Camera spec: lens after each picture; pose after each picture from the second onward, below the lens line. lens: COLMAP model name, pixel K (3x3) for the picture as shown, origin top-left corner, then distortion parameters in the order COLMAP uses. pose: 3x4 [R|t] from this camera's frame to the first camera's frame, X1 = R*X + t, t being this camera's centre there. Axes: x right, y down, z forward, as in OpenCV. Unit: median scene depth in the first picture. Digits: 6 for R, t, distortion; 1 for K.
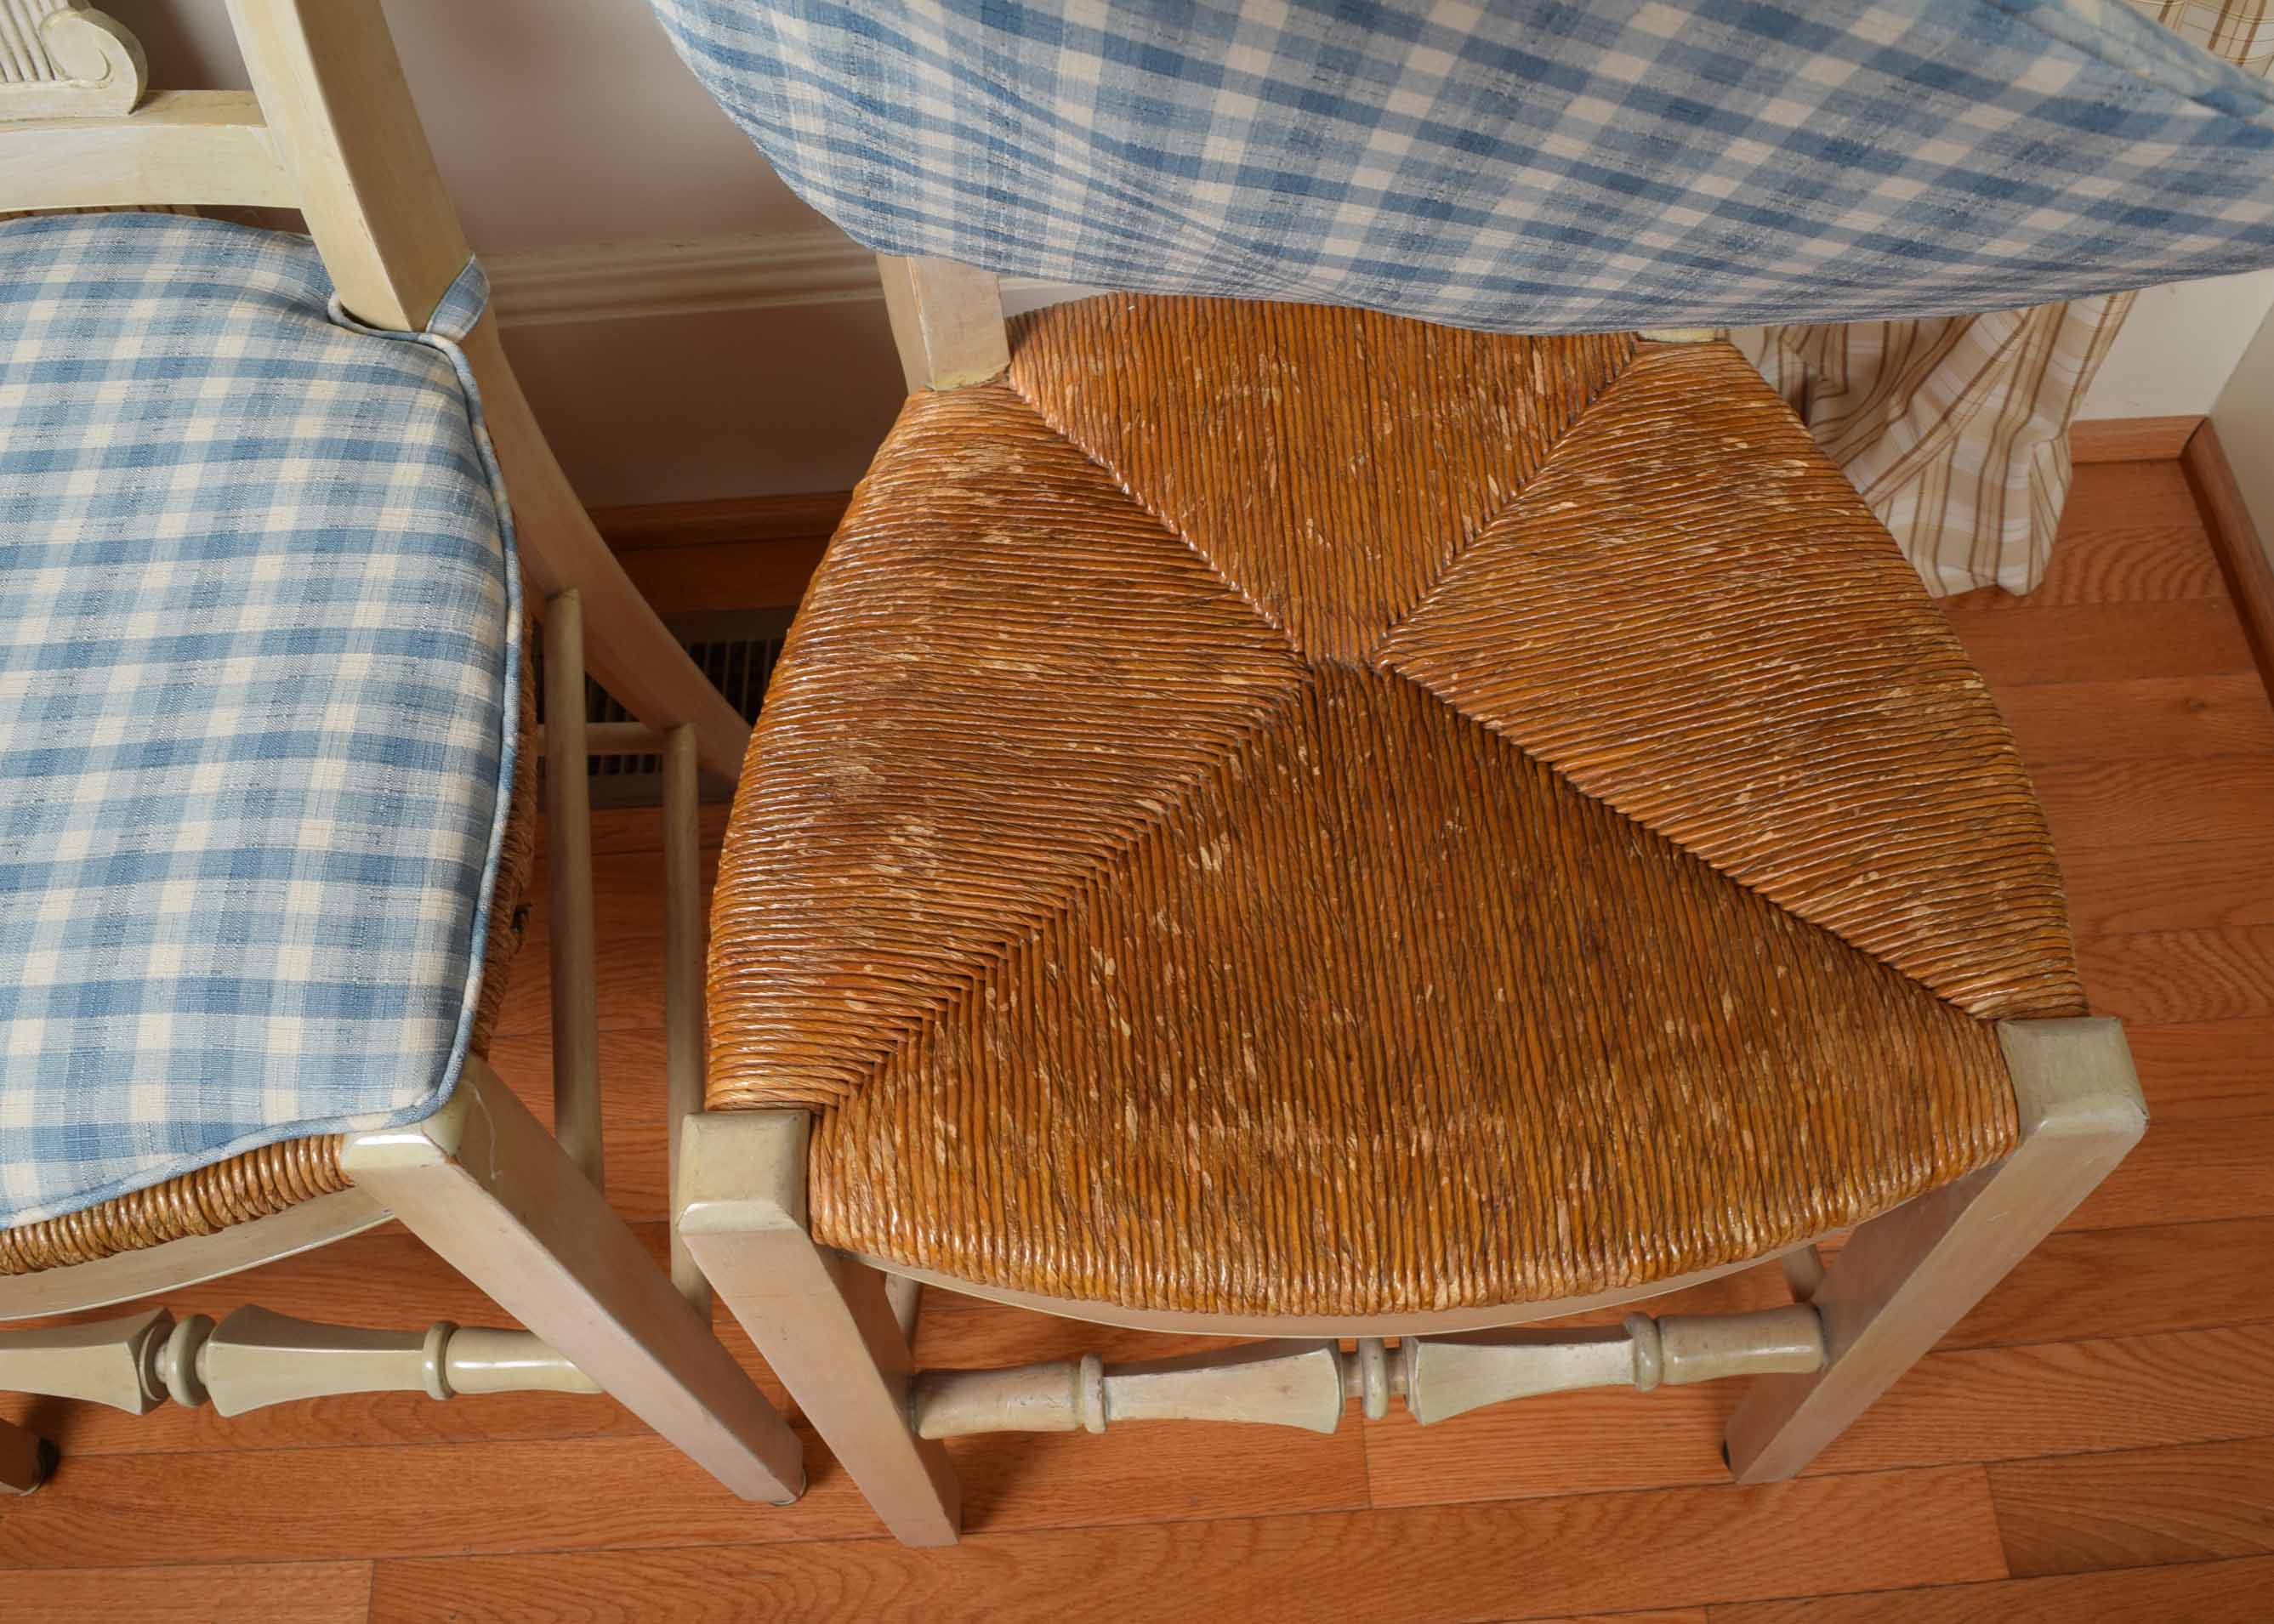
lens RADIAL K [[2063.1, 0, 1168.4], [0, 2063.1, 848.0], [0, 0, 1]] dist [-0.103094, 0.035037]
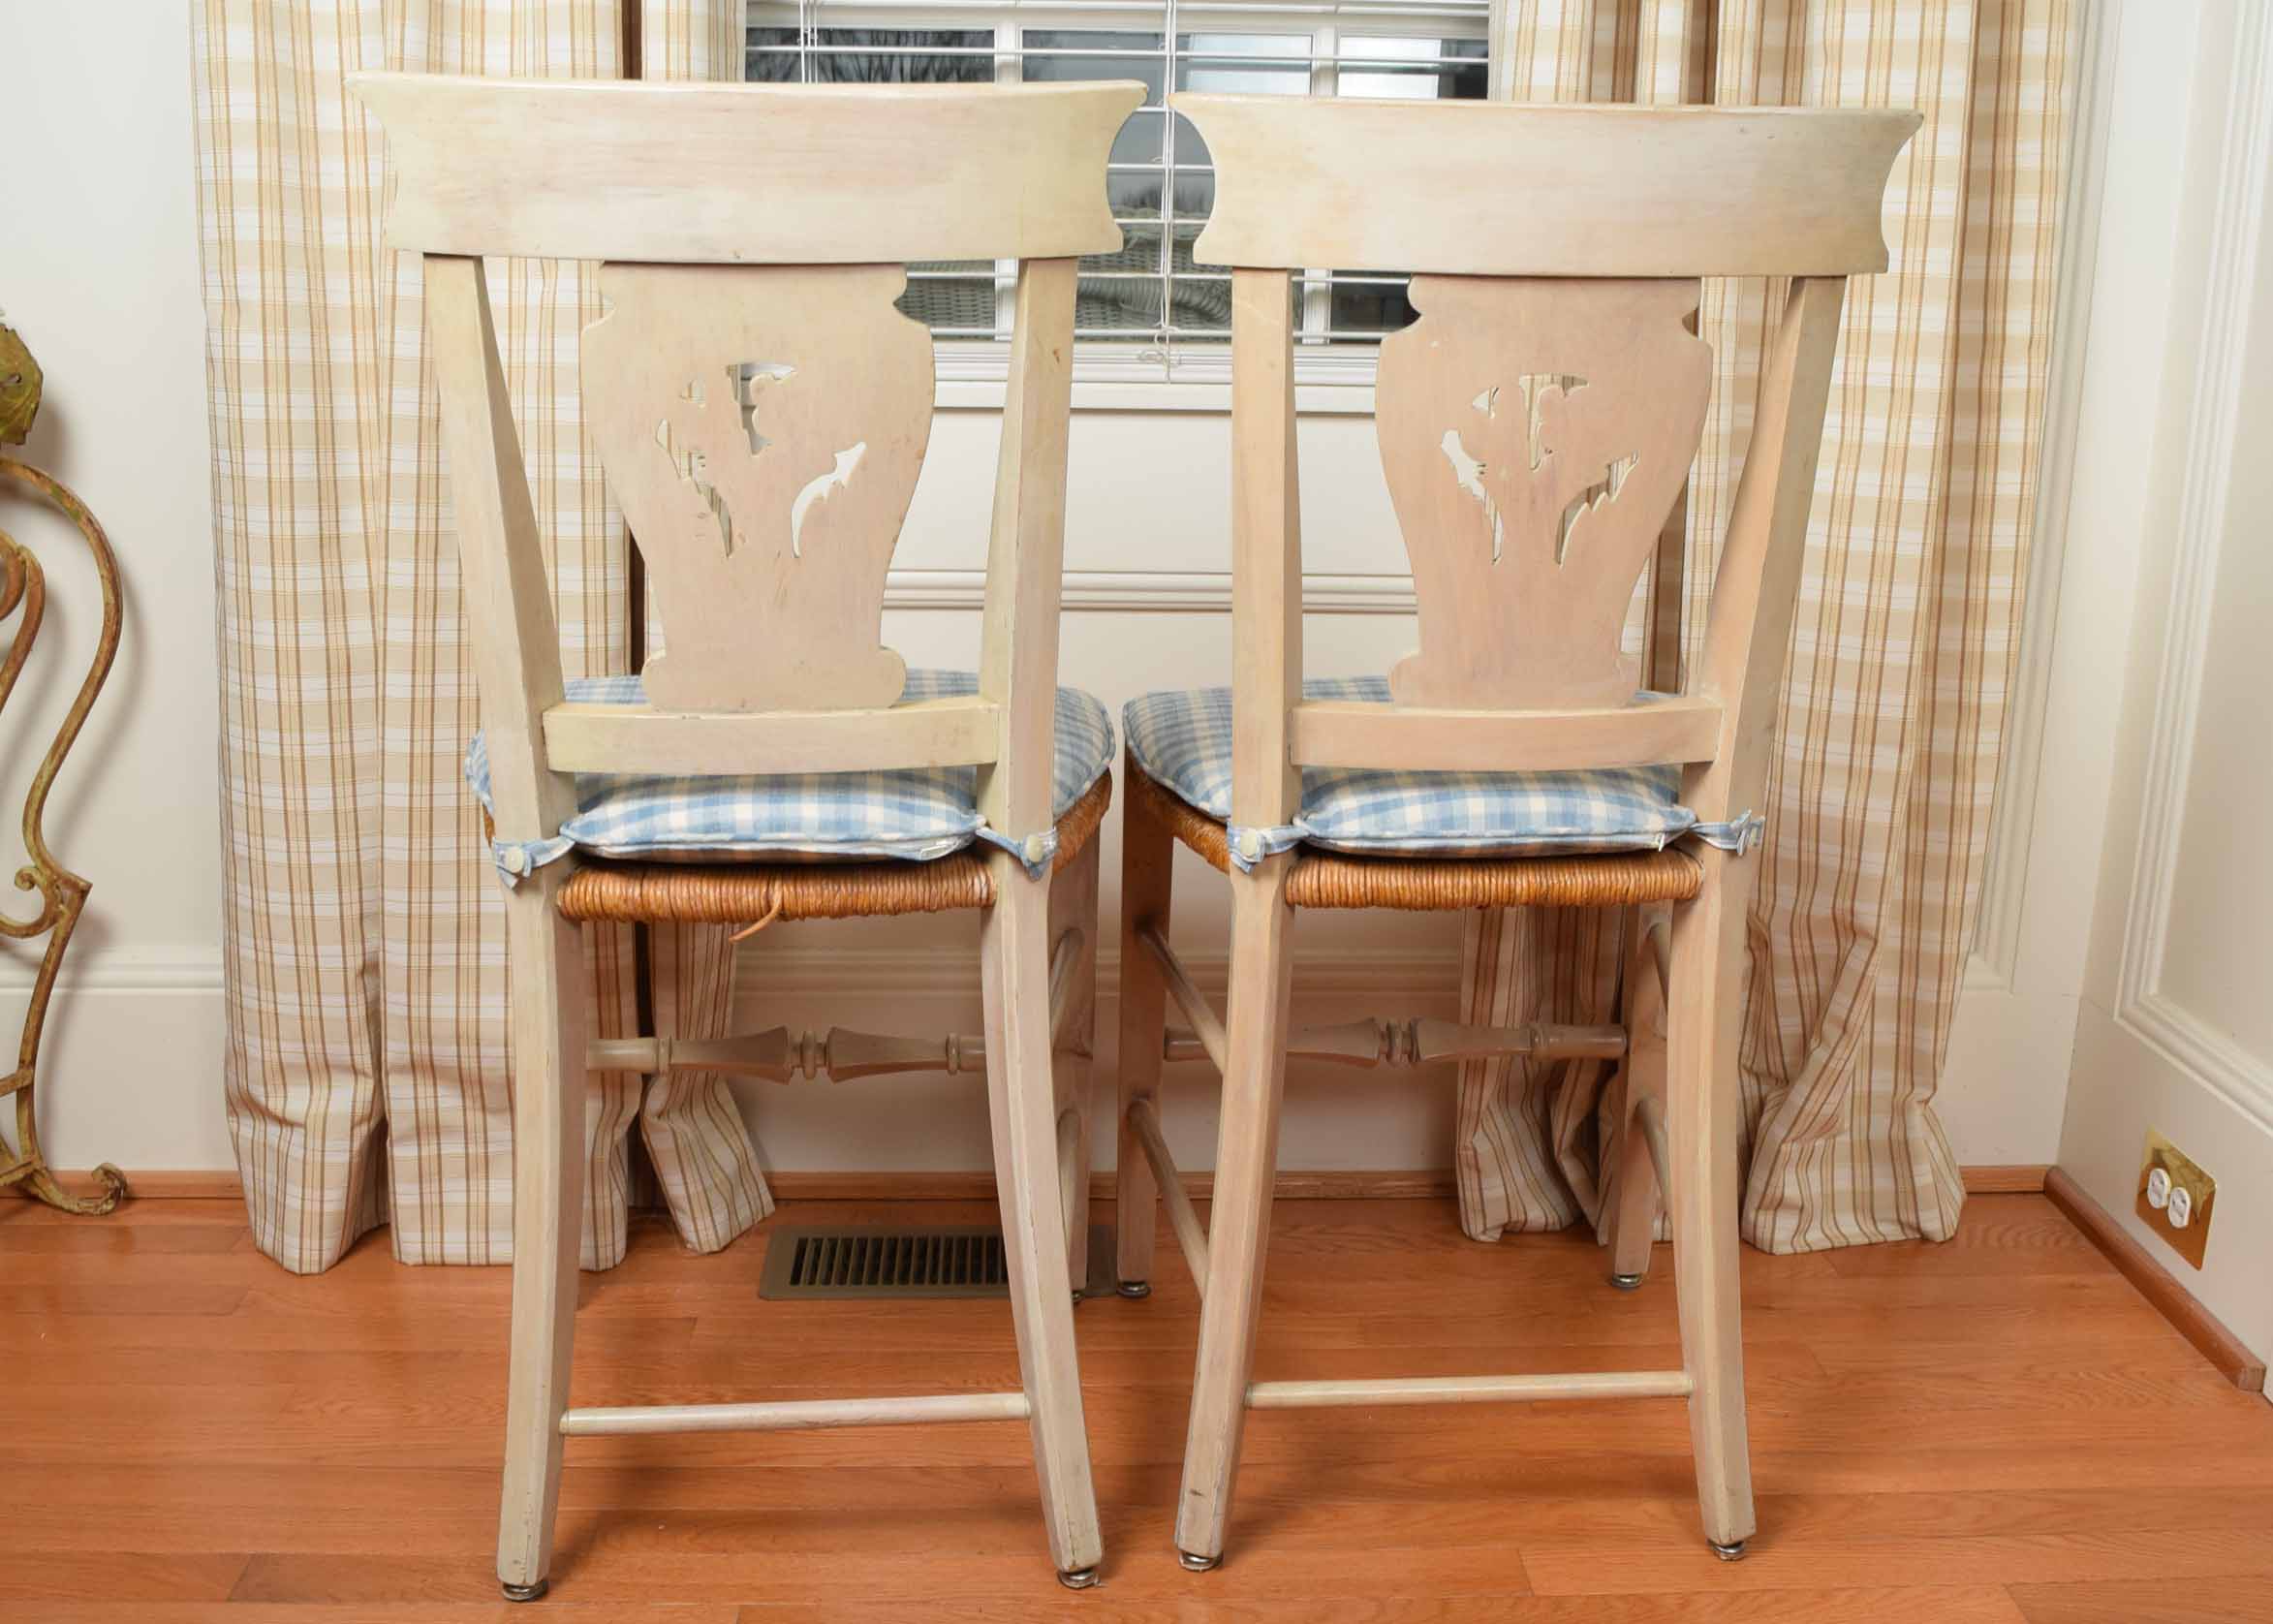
lens RADIAL K [[2561.7, 0, 1138.0], [0, 2561.7, 939.8], [0, 0, 1]] dist [-0.090998, 0.000000]
pose [[0.998426, 0.053185, 0.017790, -0.199943], [-0.025192, 0.708746, -0.705014, 1.164126], [-0.050105, 0.703456, 0.708970, -0.409897]]
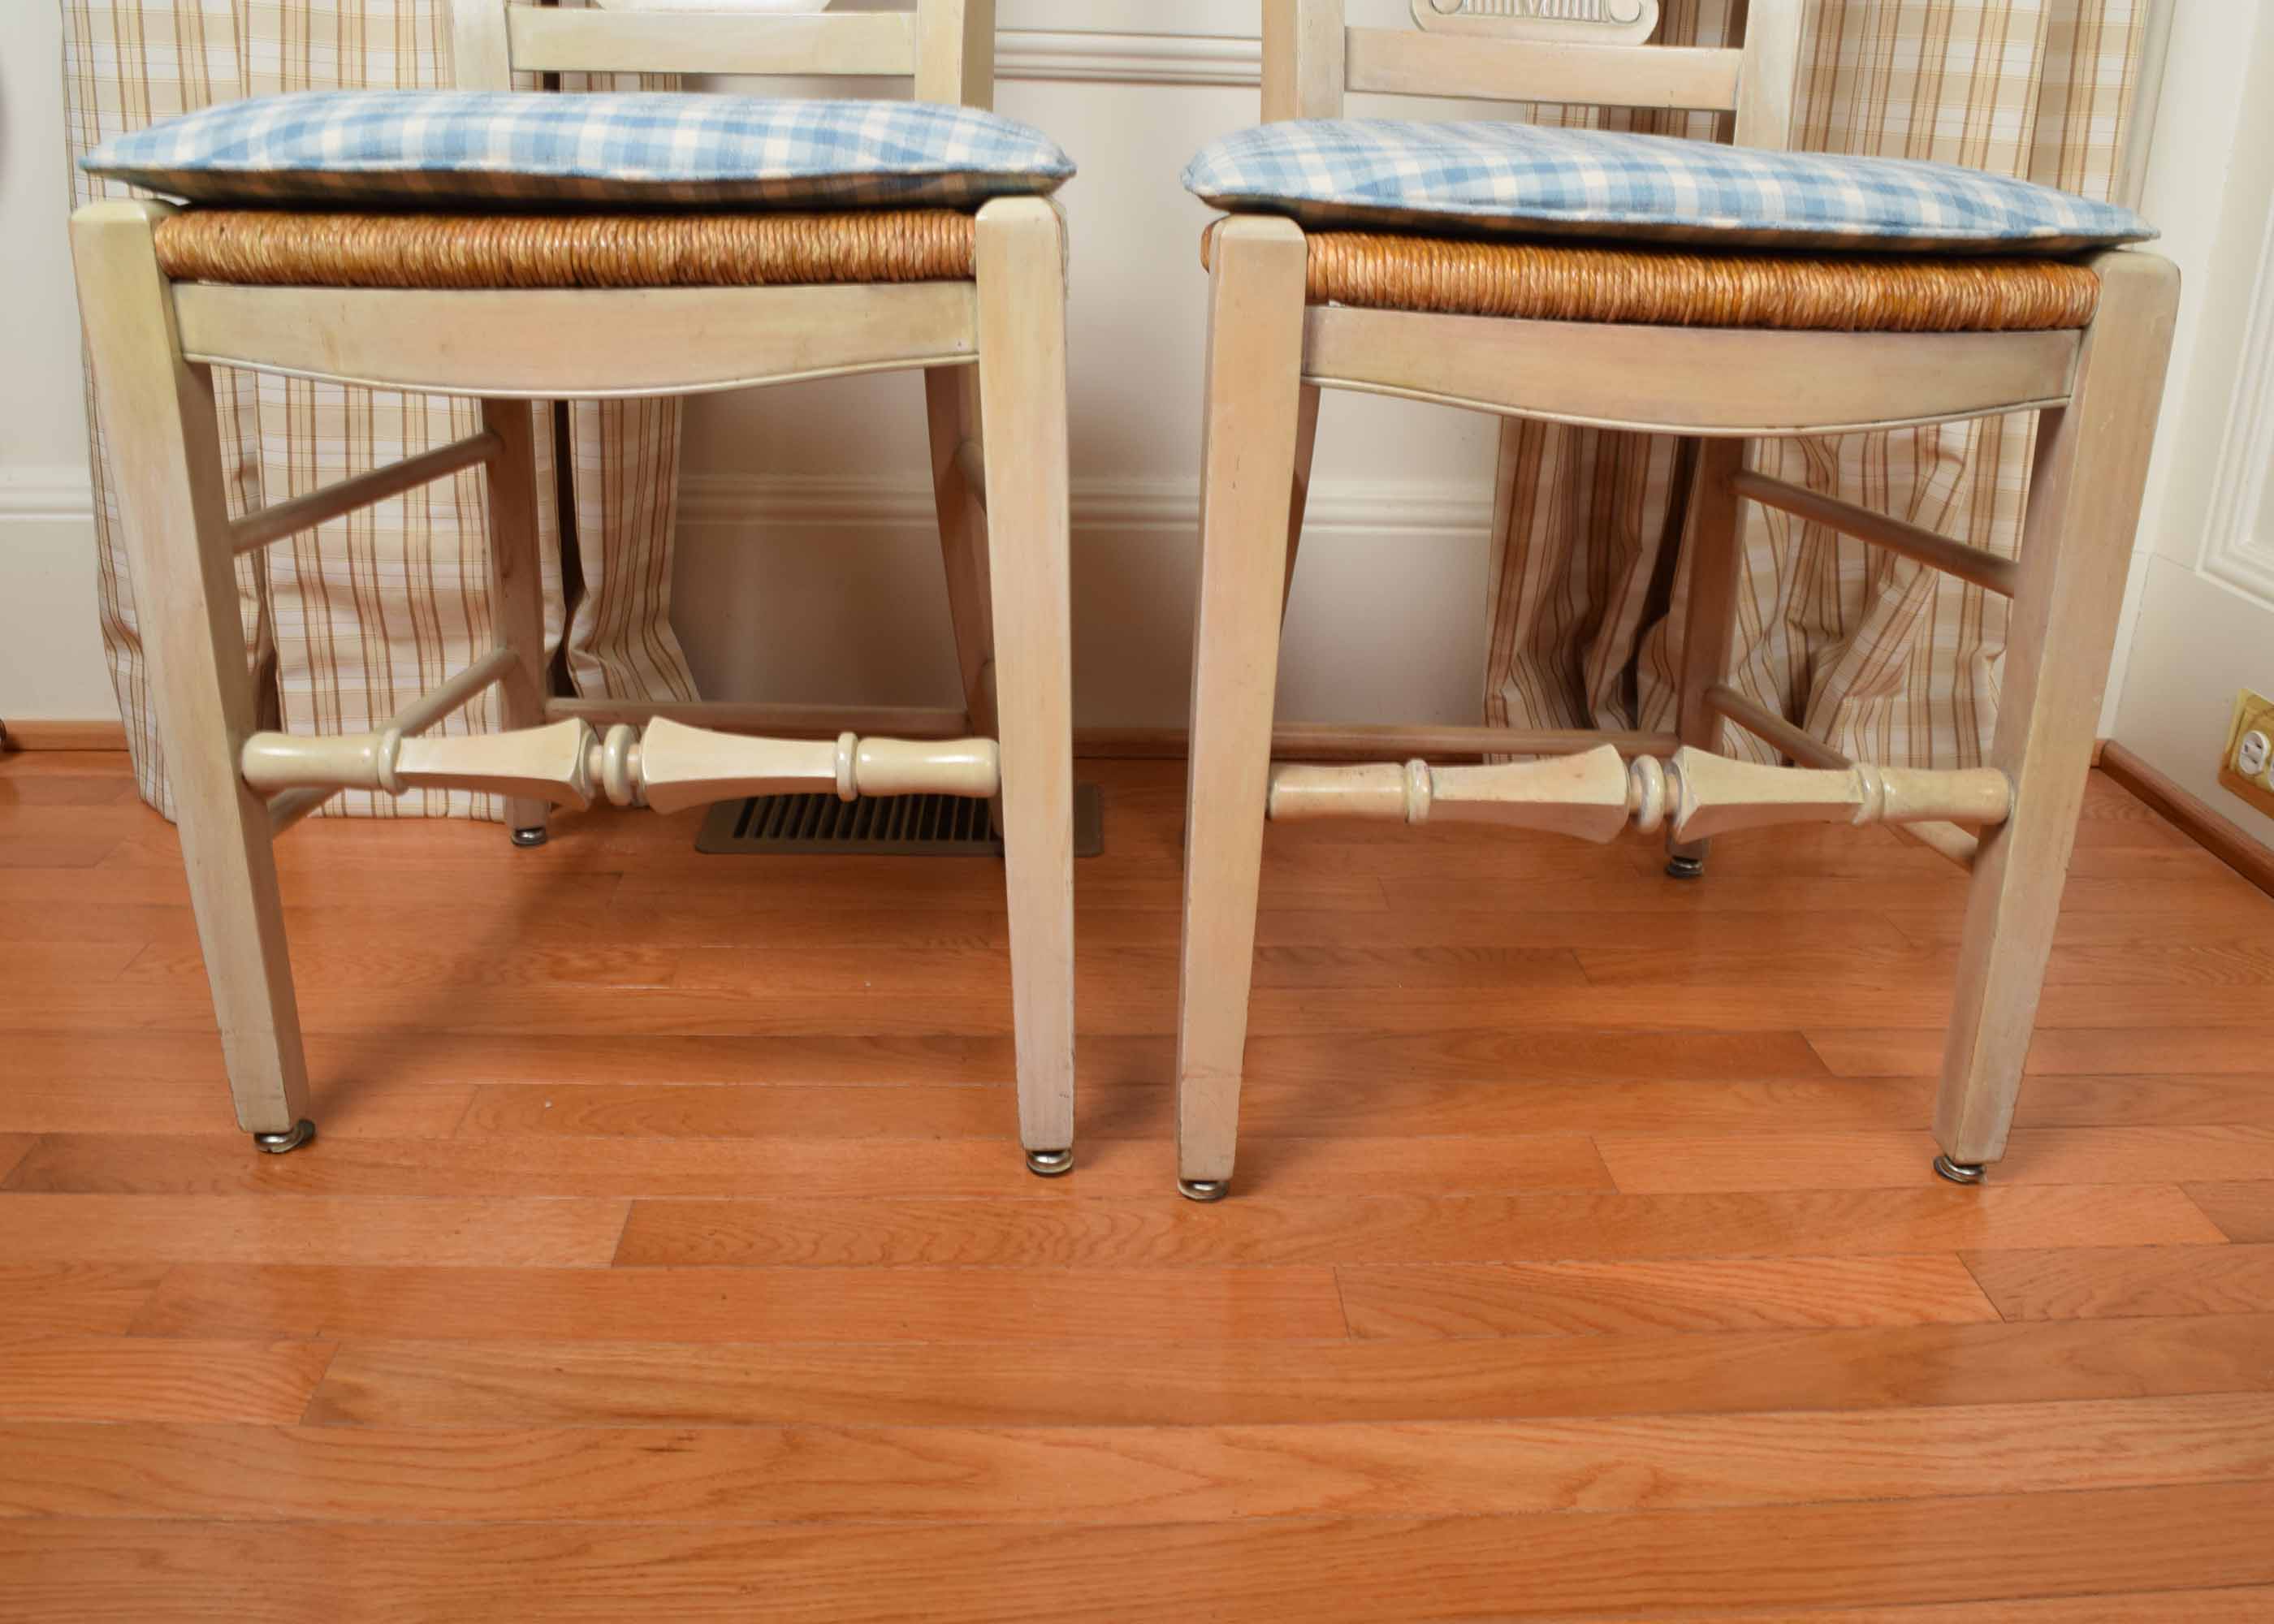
lens RADIAL K [[2063.1, 0, 1153.4], [0, 2063.1, 832.5], [0, 0, 1]] dist [-0.103094, 0.035037]
pose [[0.997292, 0.060253, 0.042181, -0.192778], [-0.018889, 0.764083, -0.644841, 0.860903], [-0.071083, 0.642298, 0.763152, 0.102039]]
